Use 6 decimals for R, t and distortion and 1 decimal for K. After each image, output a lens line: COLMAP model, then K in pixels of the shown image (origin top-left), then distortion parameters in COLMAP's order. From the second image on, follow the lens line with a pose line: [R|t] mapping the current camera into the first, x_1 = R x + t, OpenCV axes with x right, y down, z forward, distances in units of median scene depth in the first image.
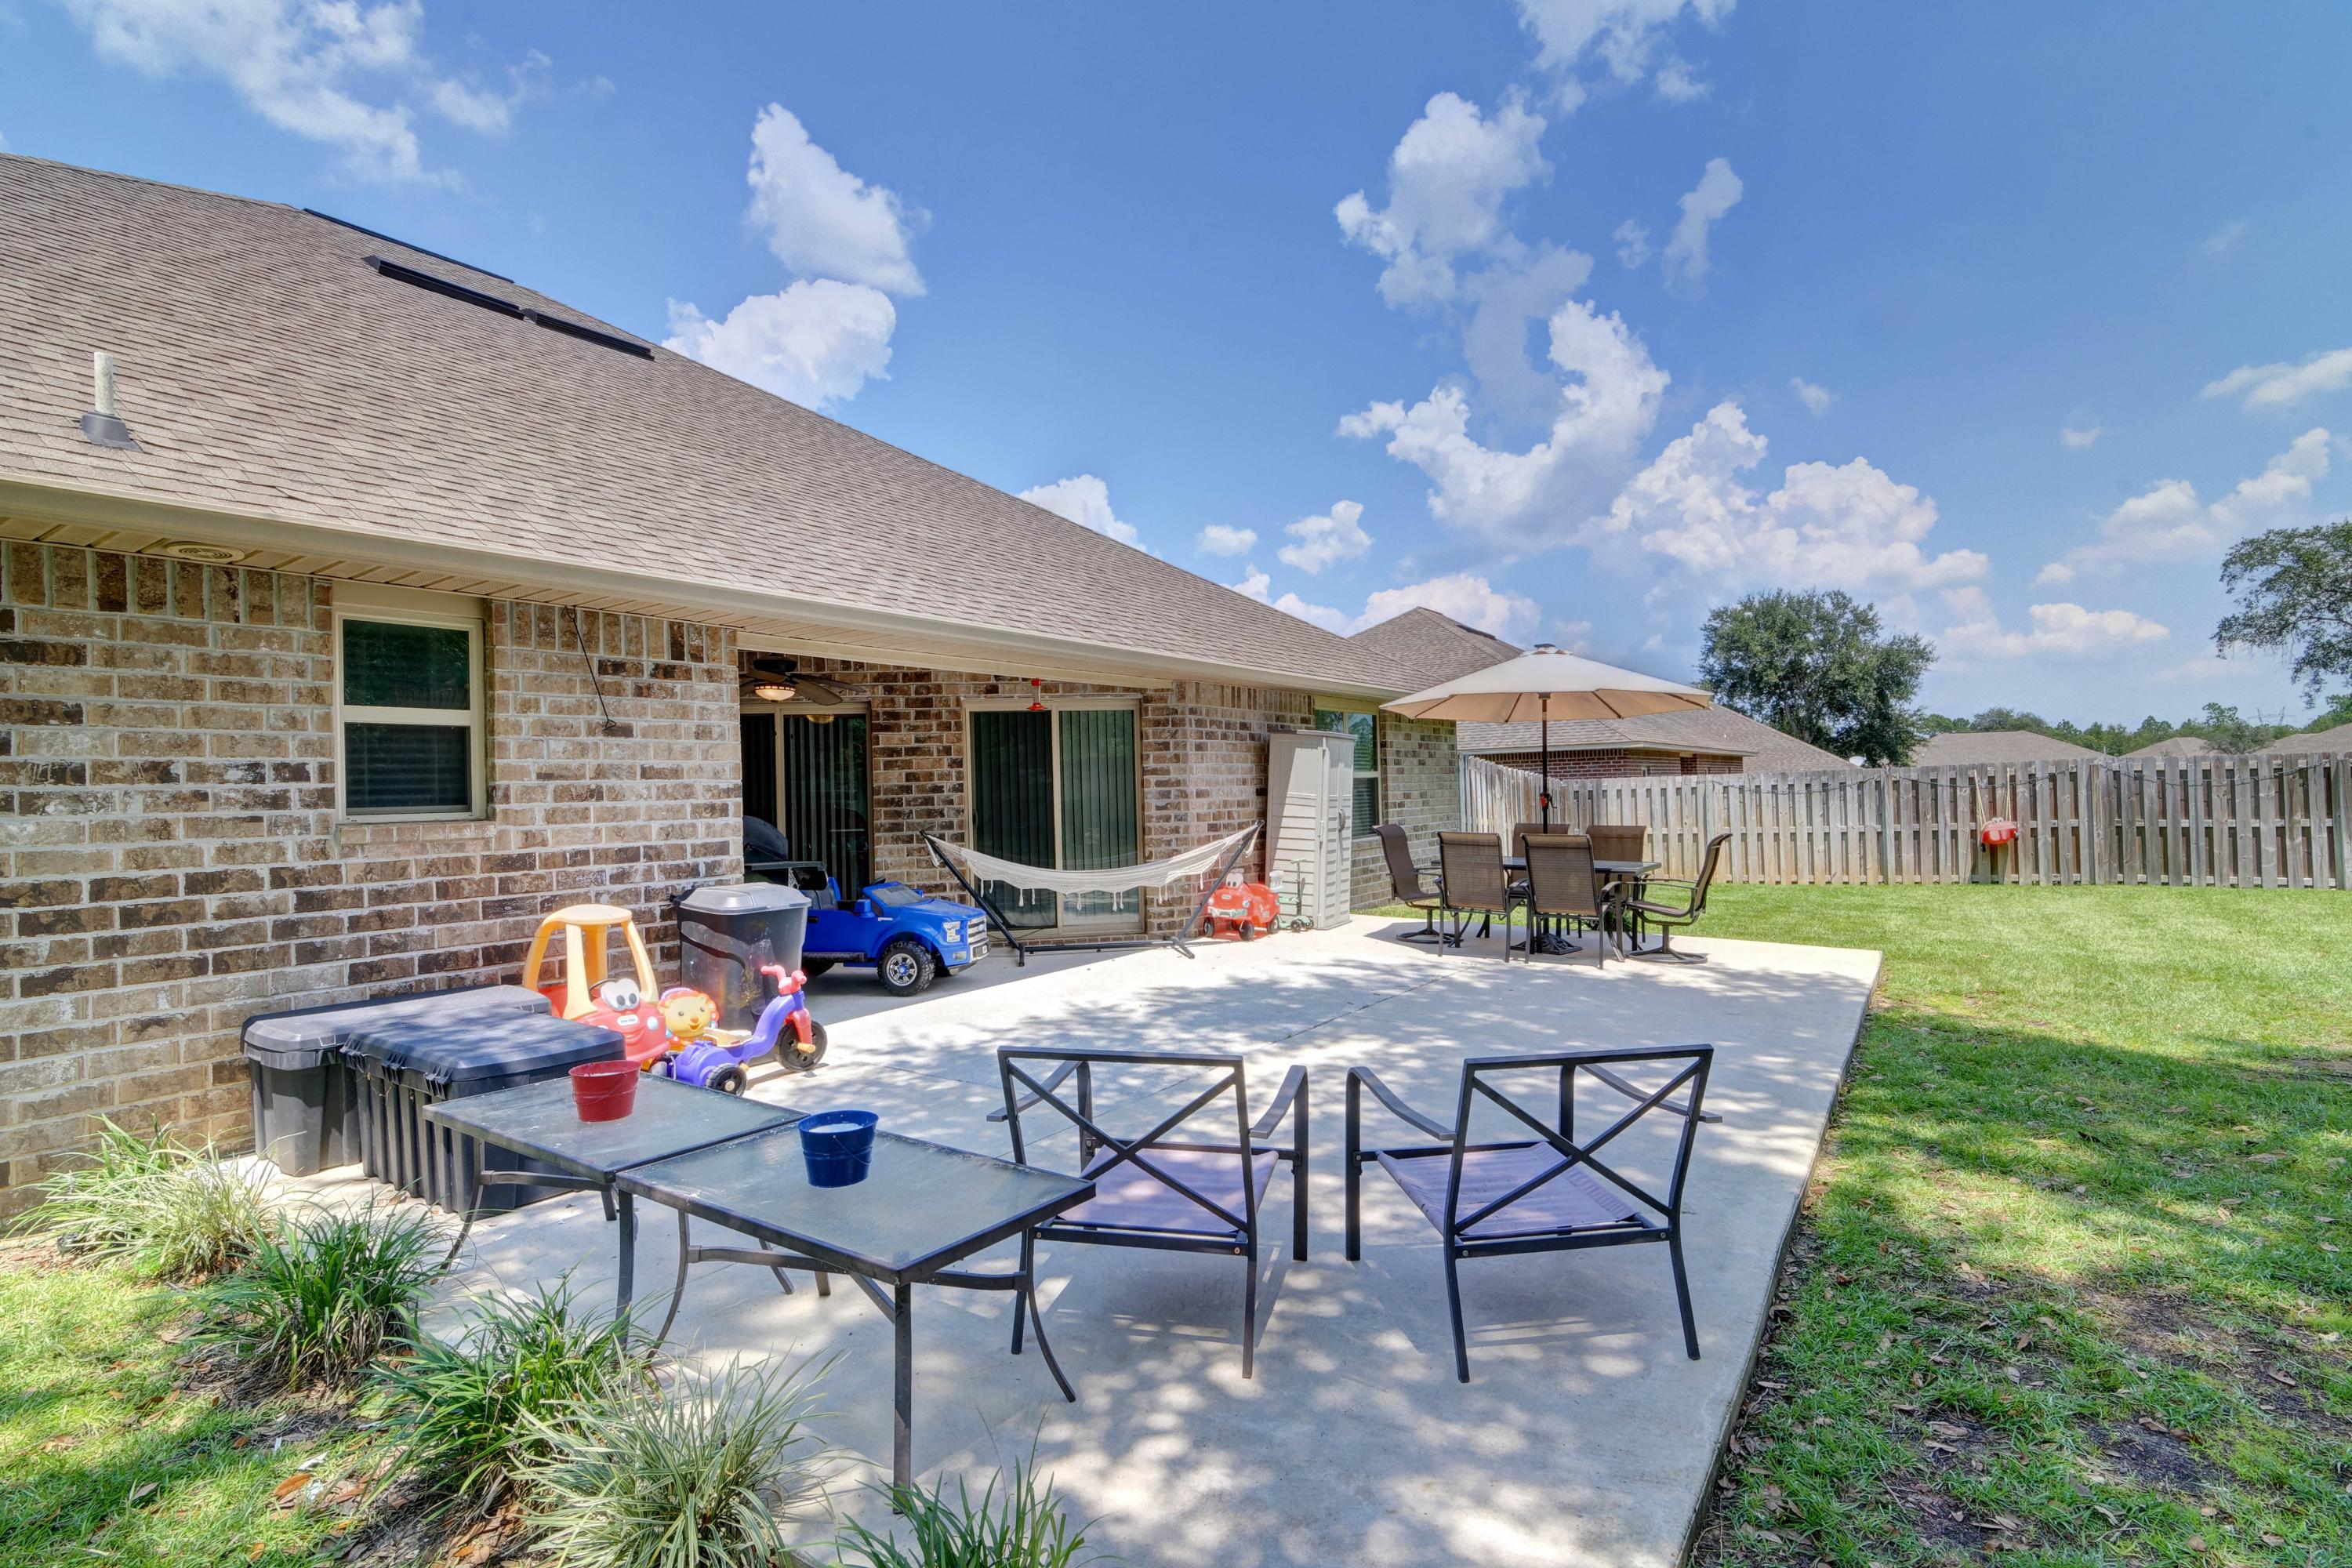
lens RADIAL K [[1116.9, 0, 1170.2], [0, 1116.9, 786.6], [0, 0, 1]] dist [0.000425, -0.000323]
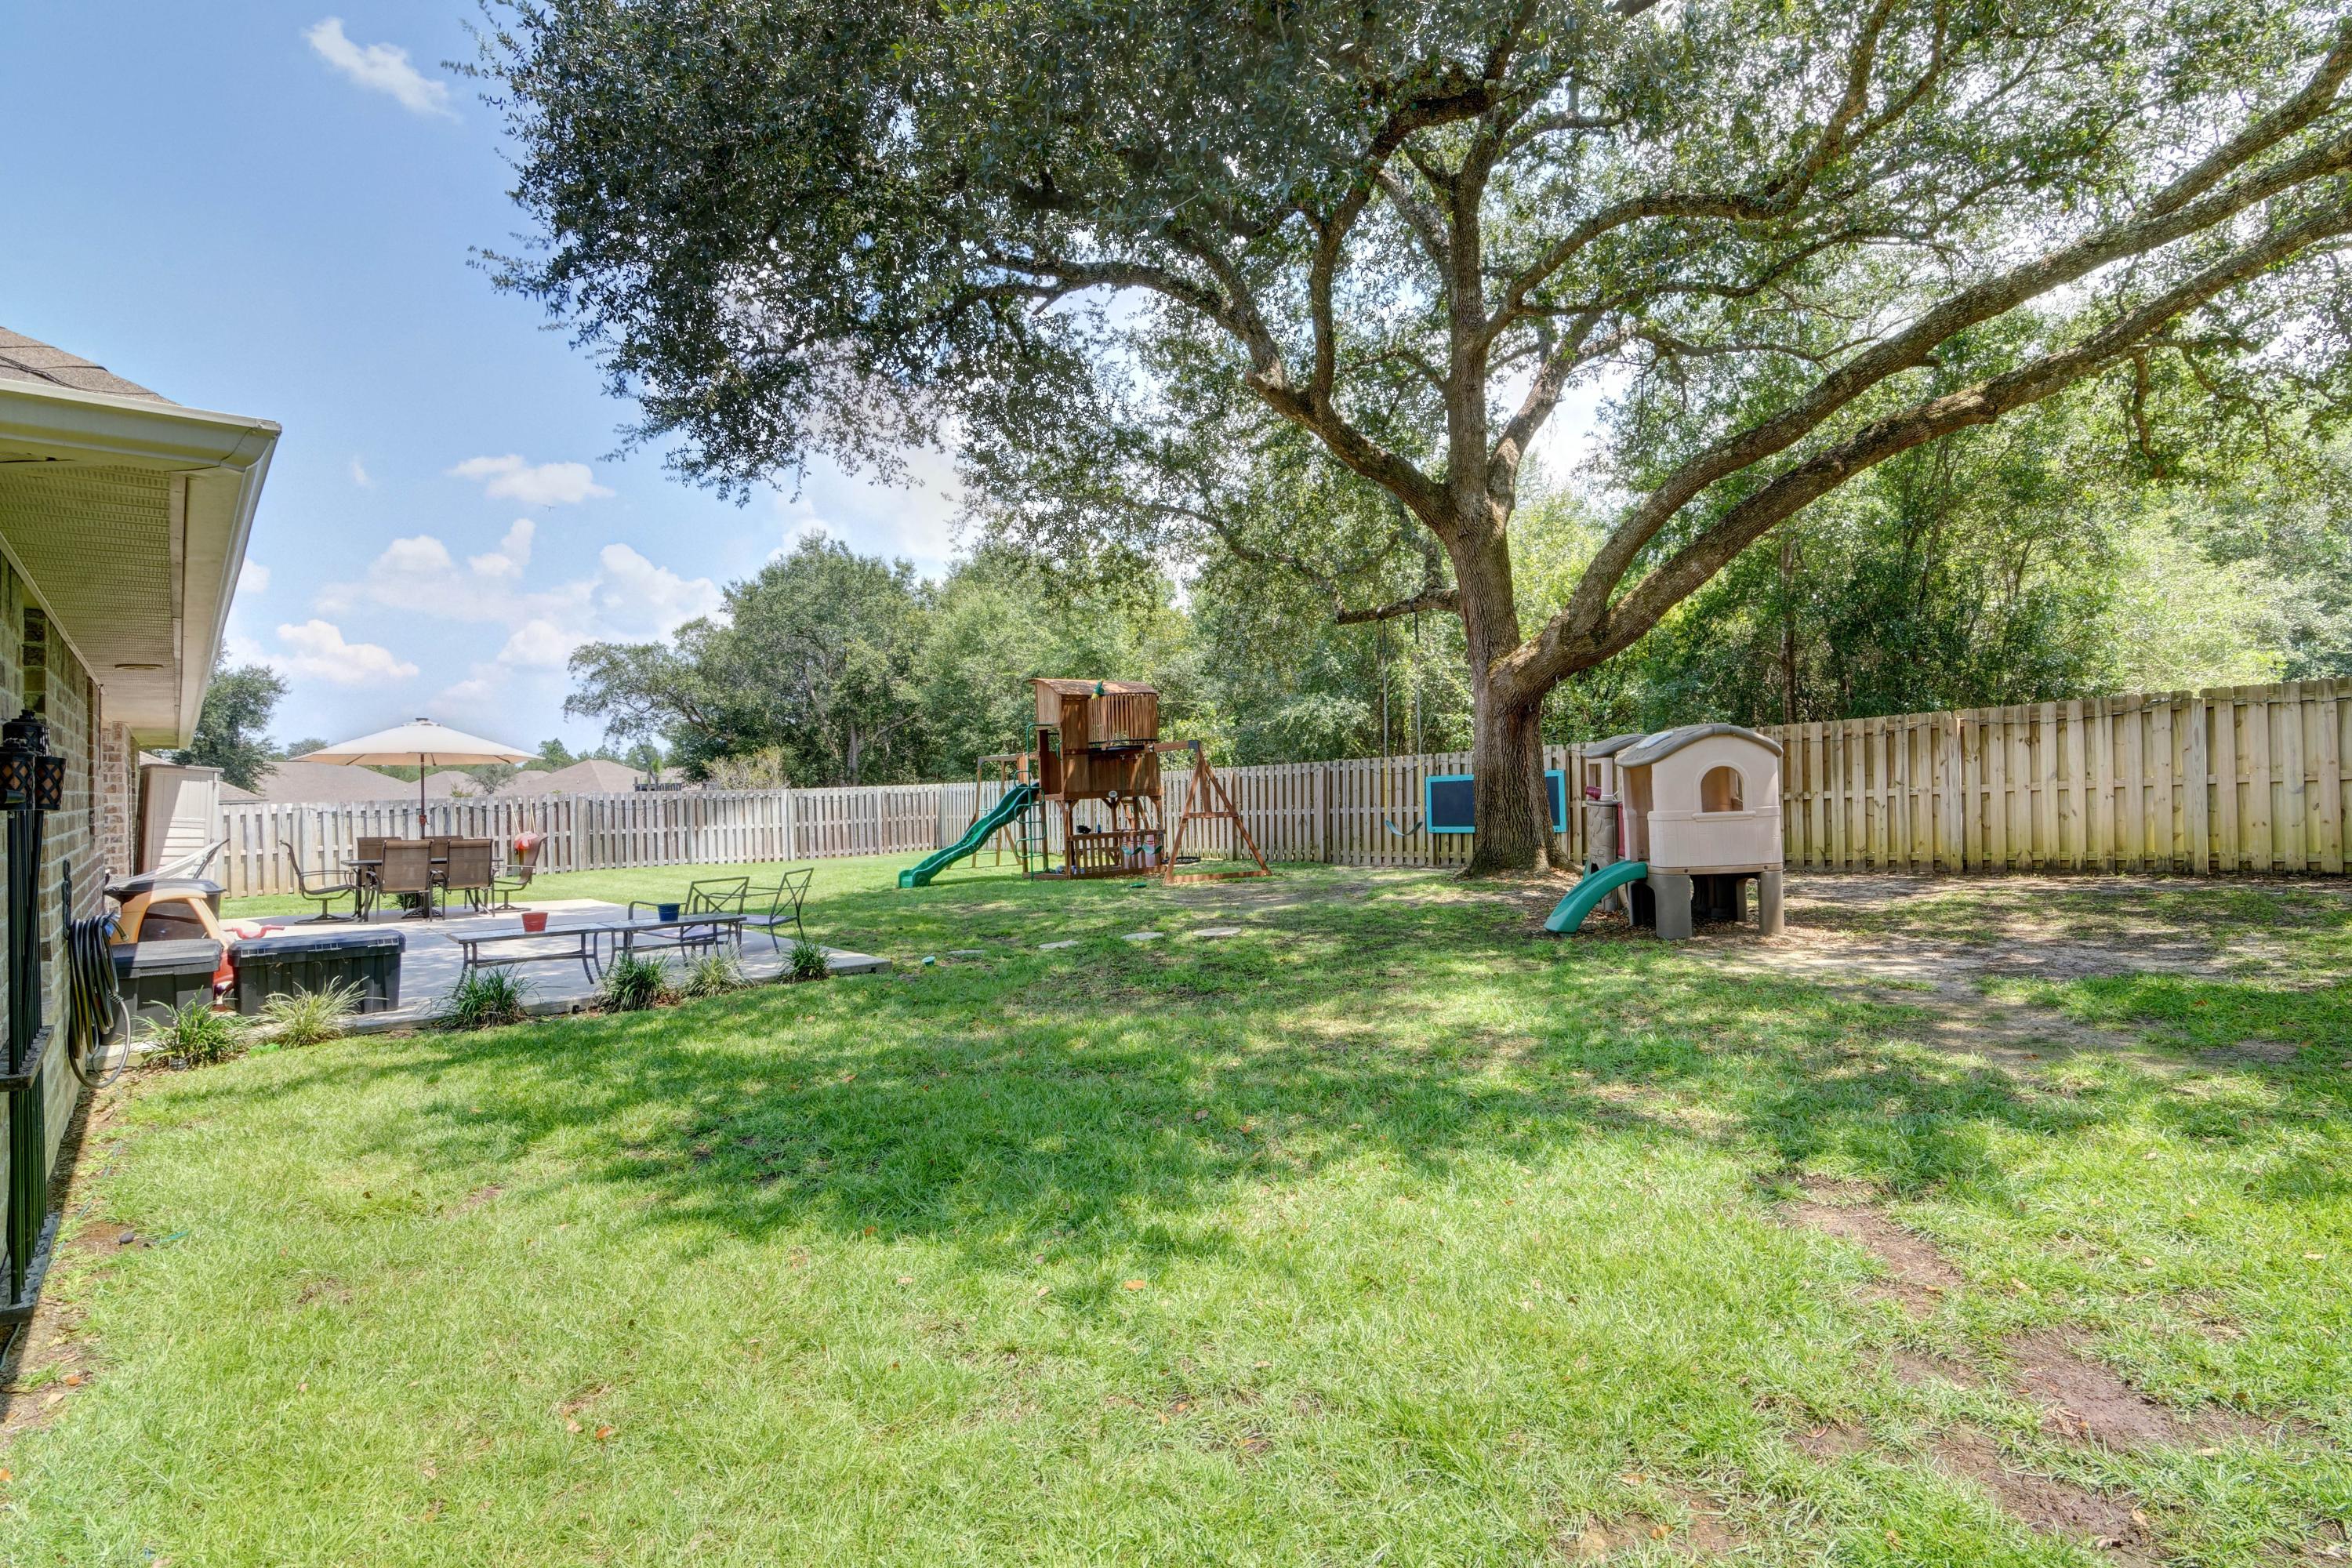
lens RADIAL K [[1116.9, 0, 1173.9], [0, 1116.9, 785.0], [0, 0, 1]] dist [0.000425, -0.000323]
pose [[0.240070, 0.016054, 0.970623, -1.117961], [0.009558, 0.999776, -0.018900, 0.004682], [-0.970709, 0.013815, 0.239862, -0.456704]]
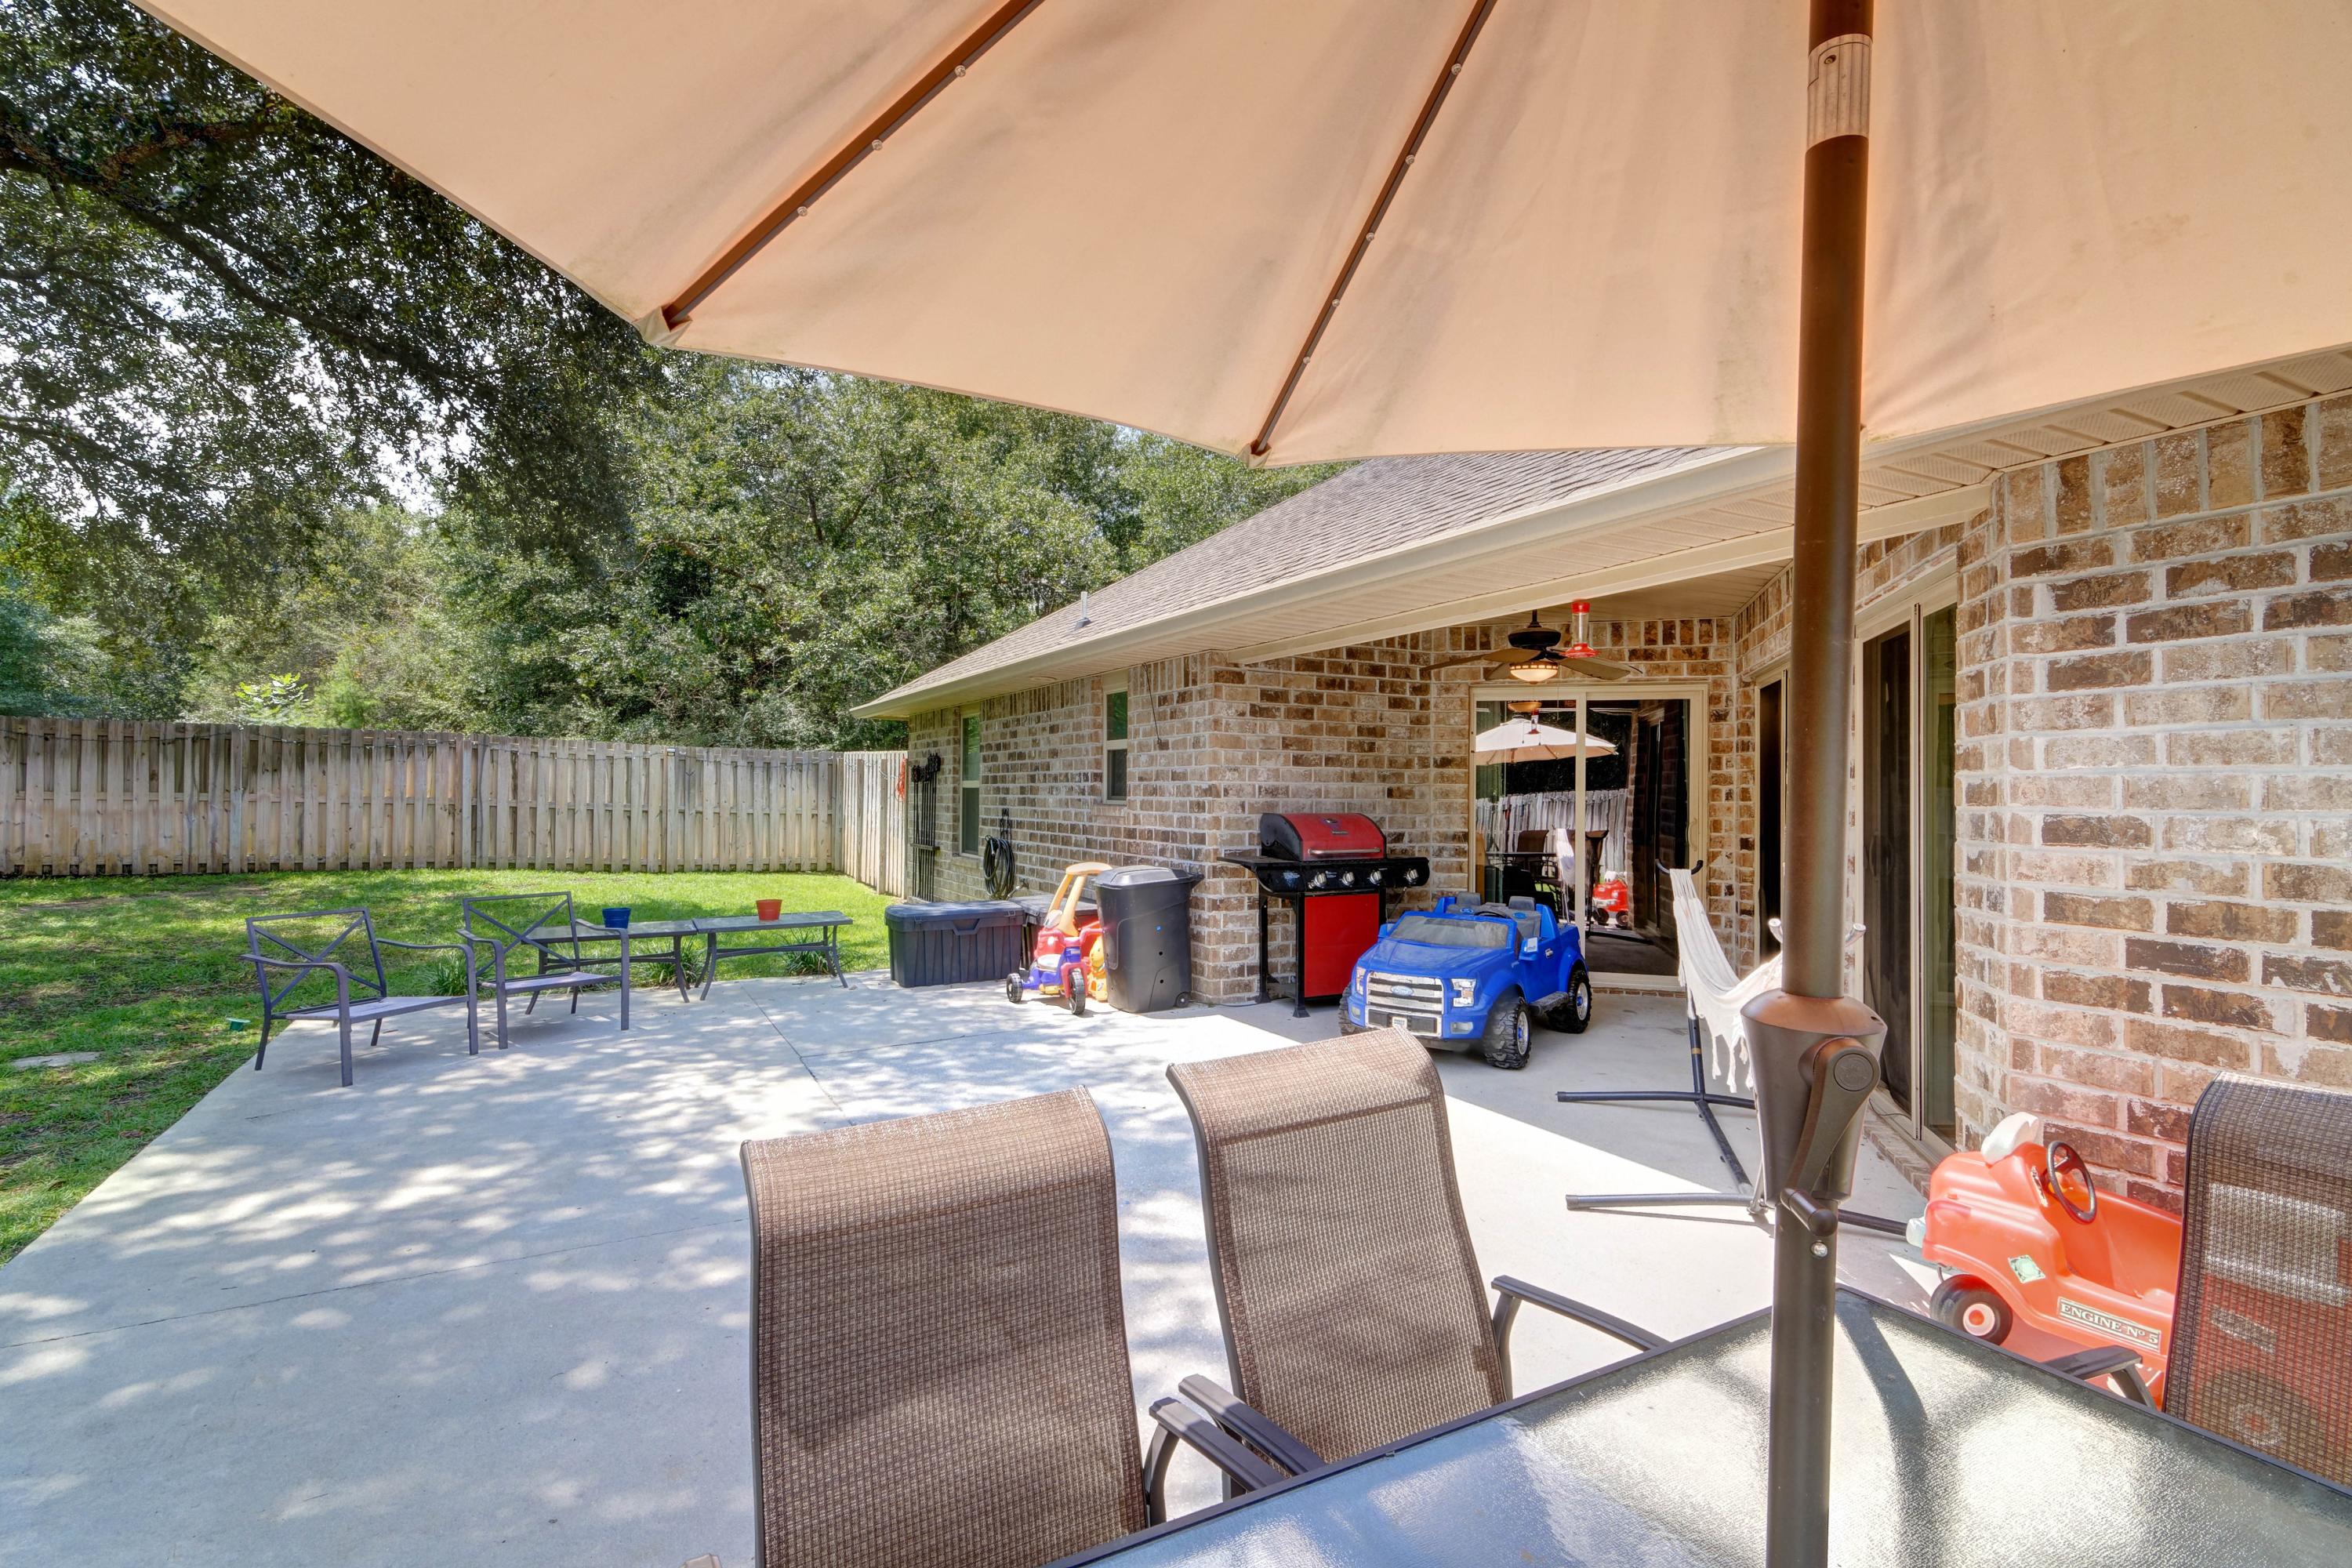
lens RADIAL K [[1116.9, 0, 1173.0], [0, 1116.9, 791.9], [0, 0, 1]] dist [0.000425, -0.000323]
pose [[-0.469015, 0.020833, -0.882944, 0.541629], [0.006168, 0.999775, 0.020314, -0.015630], [0.883168, 0.004081, -0.469038, 1.246534]]
